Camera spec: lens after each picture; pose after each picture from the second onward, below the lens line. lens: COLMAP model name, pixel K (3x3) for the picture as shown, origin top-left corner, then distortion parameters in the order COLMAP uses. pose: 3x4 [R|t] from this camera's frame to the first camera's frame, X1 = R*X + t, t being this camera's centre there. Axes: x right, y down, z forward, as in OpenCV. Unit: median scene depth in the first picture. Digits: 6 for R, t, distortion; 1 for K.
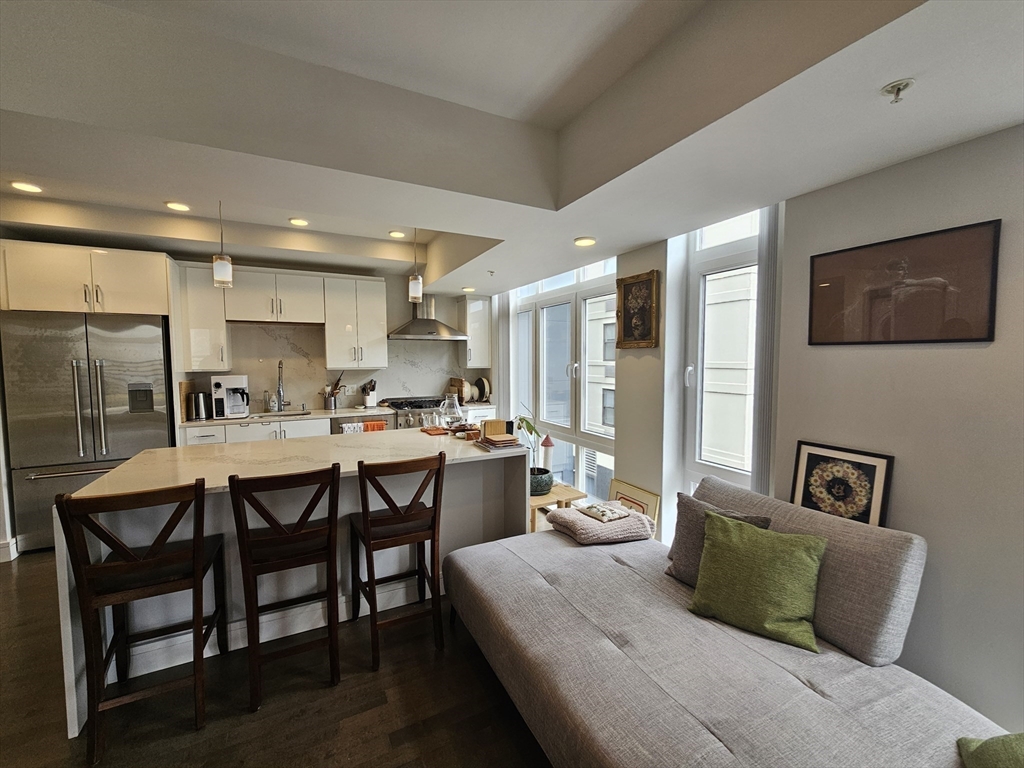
lens RADIAL K [[417.8, 0, 515.4], [0, 417.8, 383.7], [0, 0, 1]] dist [-0.005140, 0.001119]
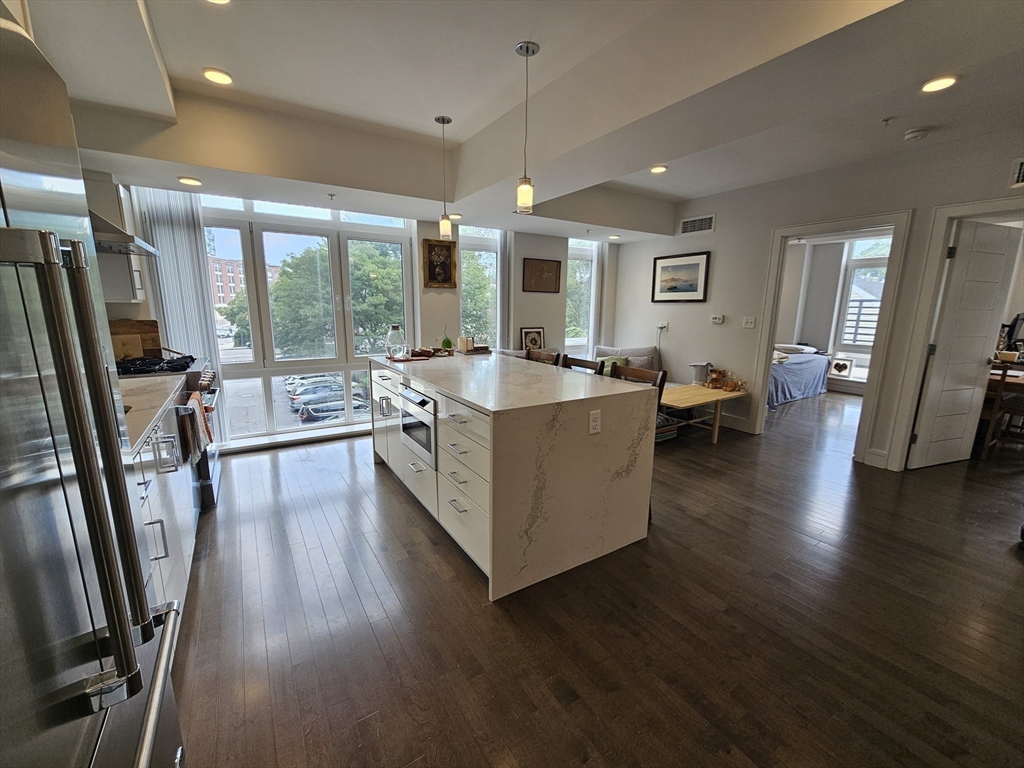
lens RADIAL K [[417.8, 0, 513.1], [0, 417.8, 383.2], [0, 0, 1]] dist [-0.005140, 0.001119]
pose [[-0.099640, -0.183427, 0.977971, -1.046355], [0.049707, 0.980717, 0.189006, -0.012236], [-0.993781, 0.067444, -0.088601, 0.684958]]
